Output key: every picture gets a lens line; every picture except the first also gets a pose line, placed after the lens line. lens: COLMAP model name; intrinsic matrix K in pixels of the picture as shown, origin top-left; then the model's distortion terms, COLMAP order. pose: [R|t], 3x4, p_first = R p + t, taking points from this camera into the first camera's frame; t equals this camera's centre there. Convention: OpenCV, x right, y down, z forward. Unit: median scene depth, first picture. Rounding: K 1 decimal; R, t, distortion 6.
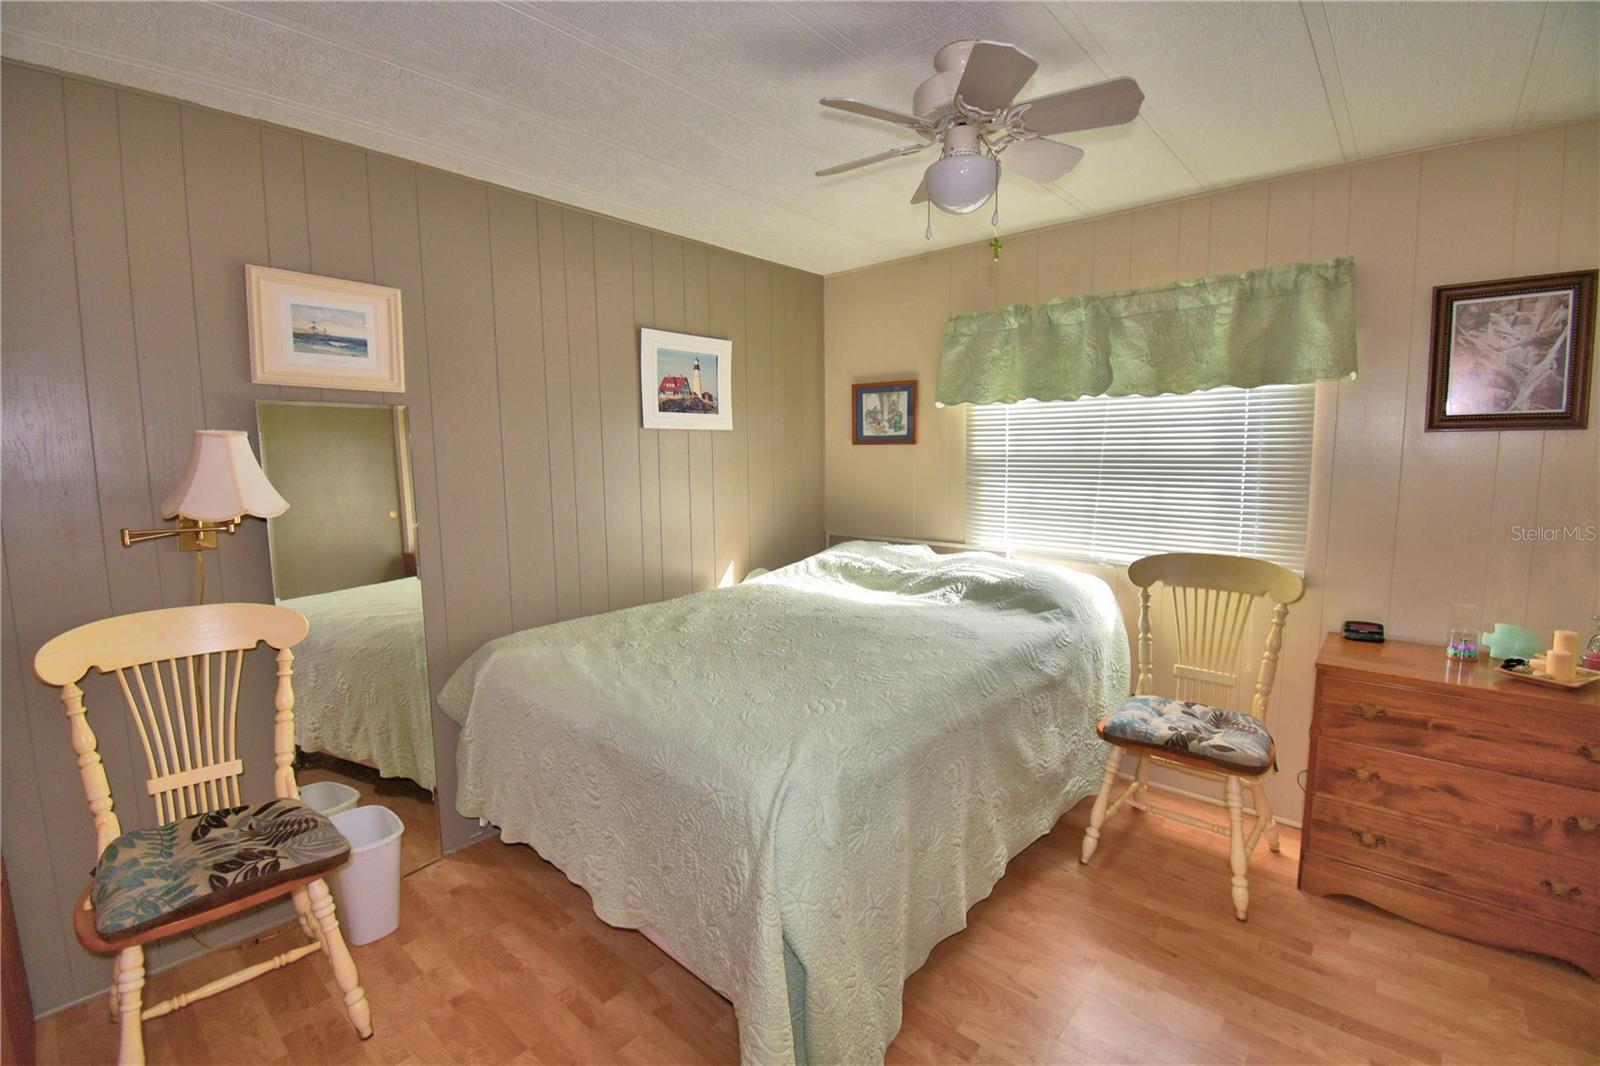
lens RADIAL K [[706.1, 0, 789.9], [0, 706.1, 530.5], [0, 0, 1]] dist [0.002310, -0.014856]
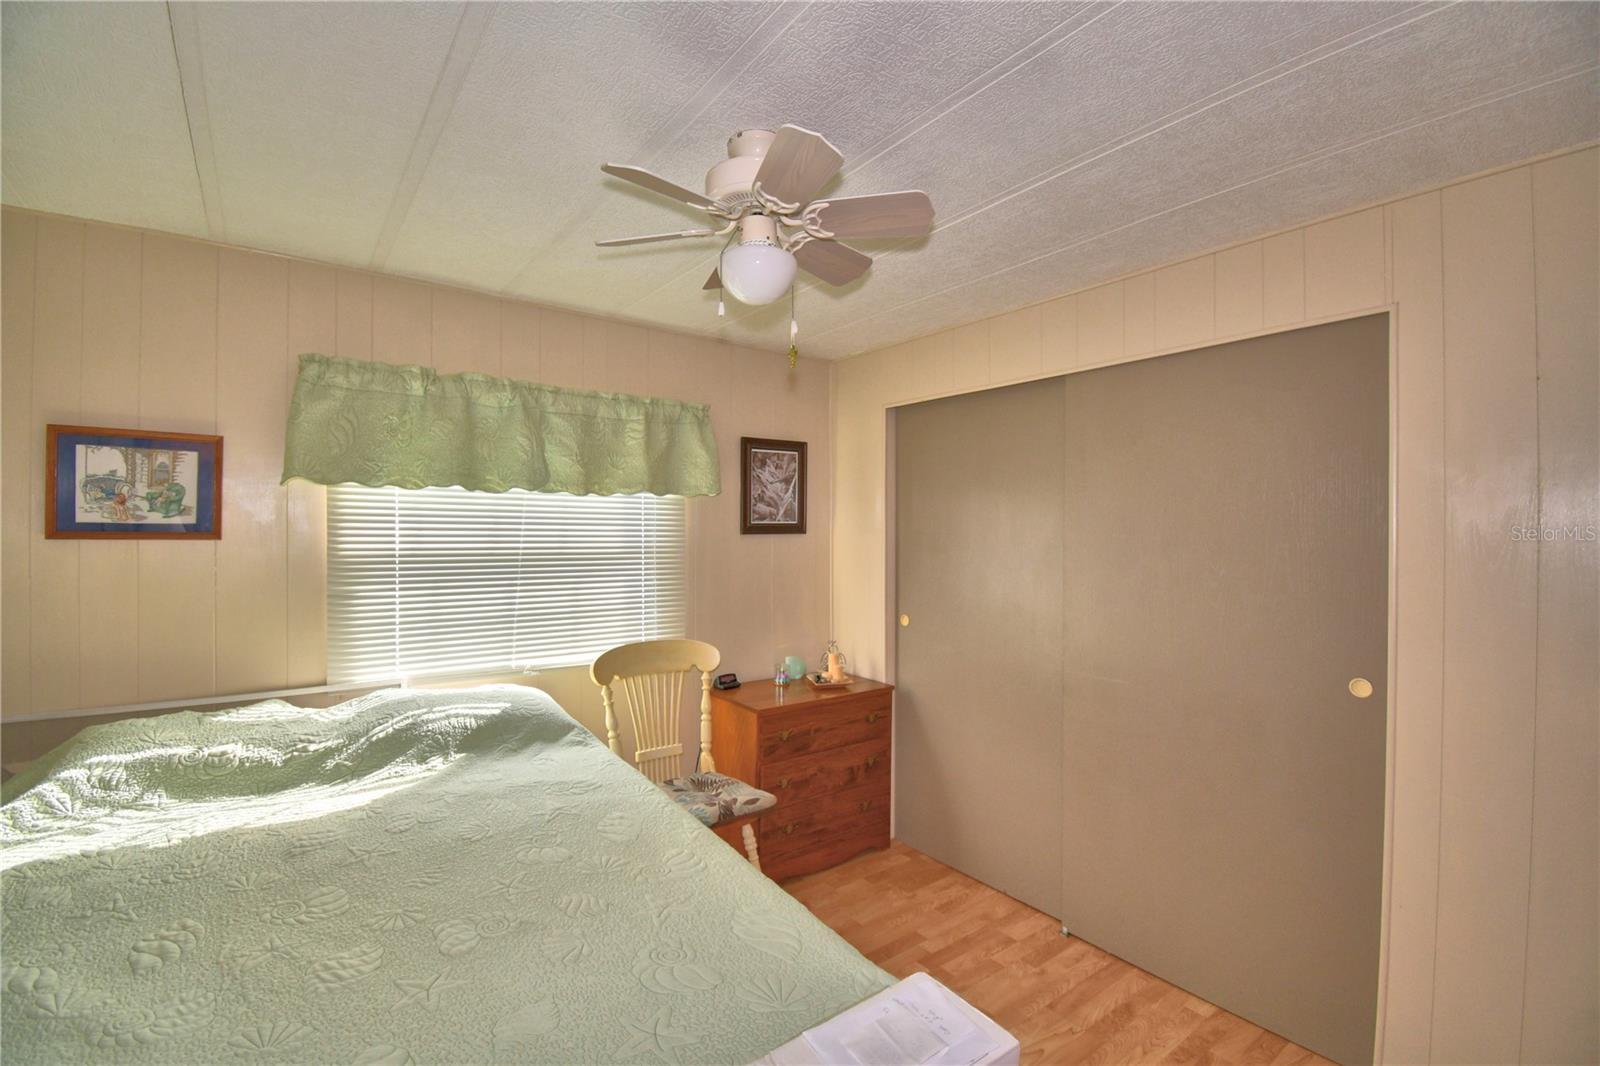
lens RADIAL K [[706.1, 0, 791.0], [0, 706.1, 527.6], [0, 0, 1]] dist [0.002310, -0.014856]
pose [[0.193165, 0.012426, 0.981088, -0.427802], [0.101123, 0.994343, -0.032503, -0.081748], [-0.975941, 0.105489, 0.190816, 0.523306]]
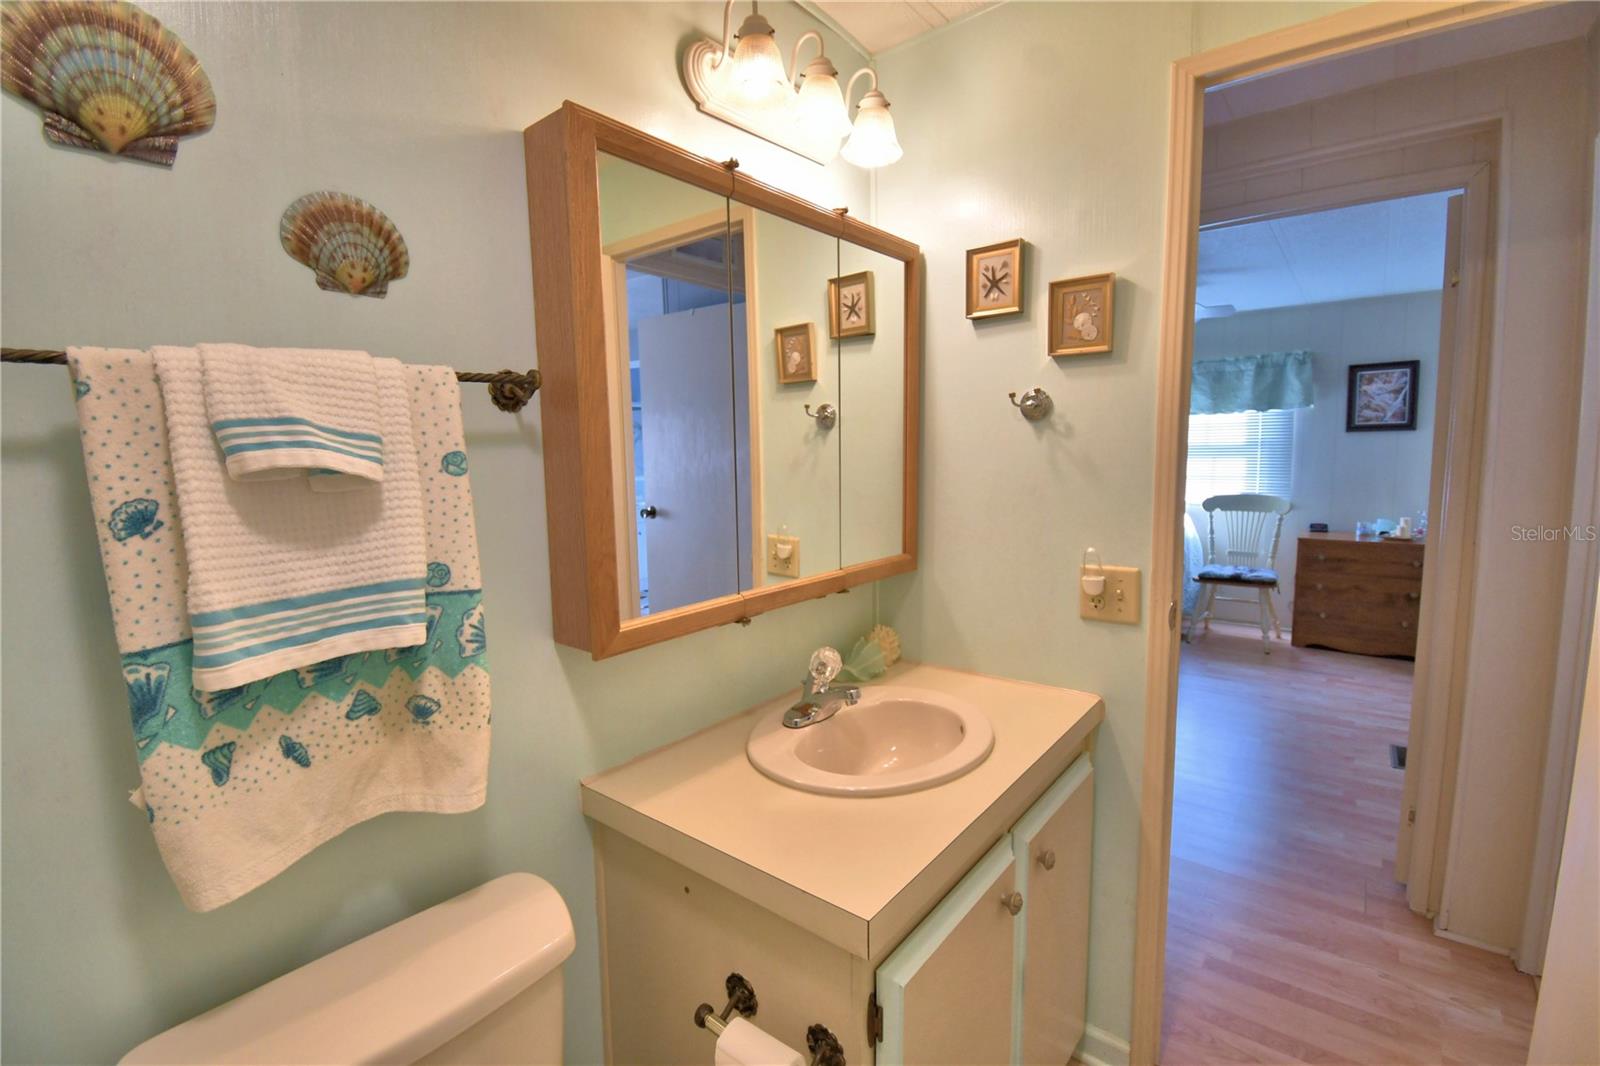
lens RADIAL K [[706.1, 0, 784.6], [0, 706.1, 535.5], [0, 0, 1]] dist [0.002310, -0.014856]
pose [[0.999376, -0.009892, 0.033913, -0.742005], [0.010010, 0.999944, -0.003316, 0.138194], [-0.033878, 0.003653, 0.999419, -0.914465]]
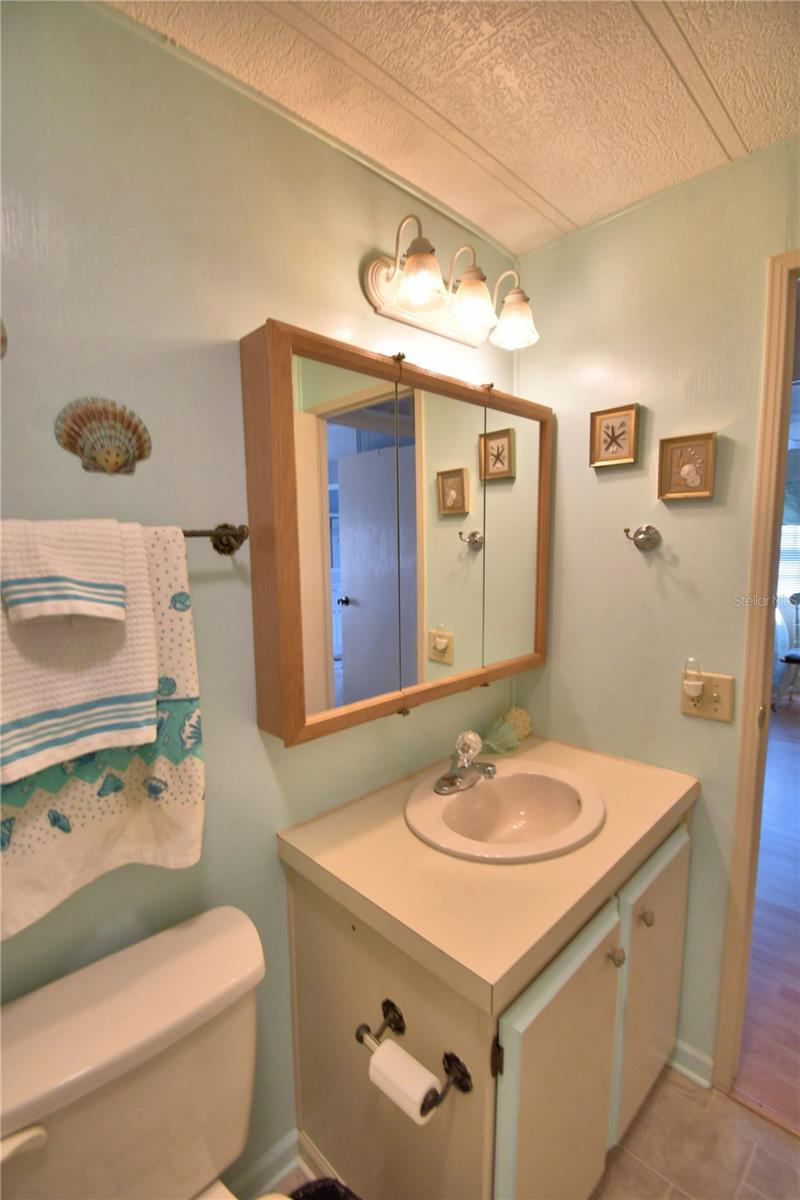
lens RADIAL K [[529.6, 0, 392.7], [0, 529.6, 609.1], [0, 0, 1]] dist [0.002310, -0.014856]
pose [[0.997203, 0.007510, -0.074364, -0.729208], [-0.007460, 0.999972, 0.000952, 0.101175], [0.074369, -0.000394, 0.997231, -0.891444]]
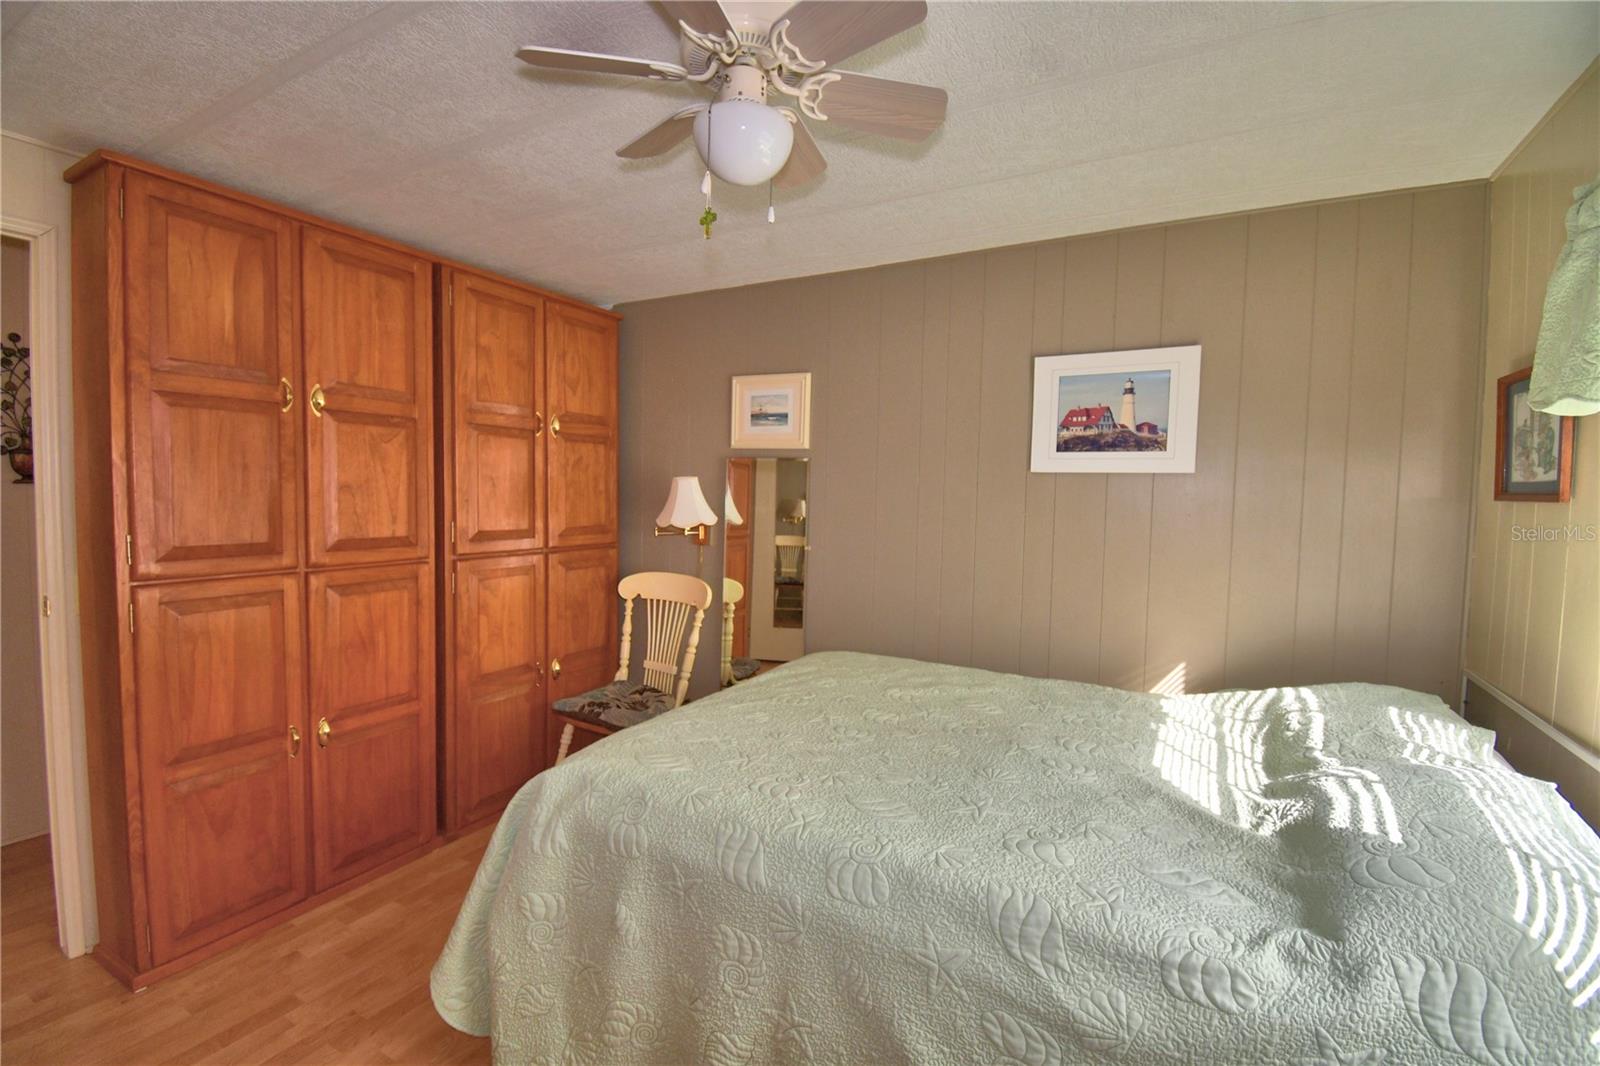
lens RADIAL K [[706.1, 0, 788.0], [0, 706.1, 528.9], [0, 0, 1]] dist [0.002310, -0.014856]
pose [[0.197098, 0.069747, -0.977900, 0.655426], [-0.129004, 0.990638, 0.044654, -0.085050], [0.971859, 0.117352, 0.204251, 0.605306]]
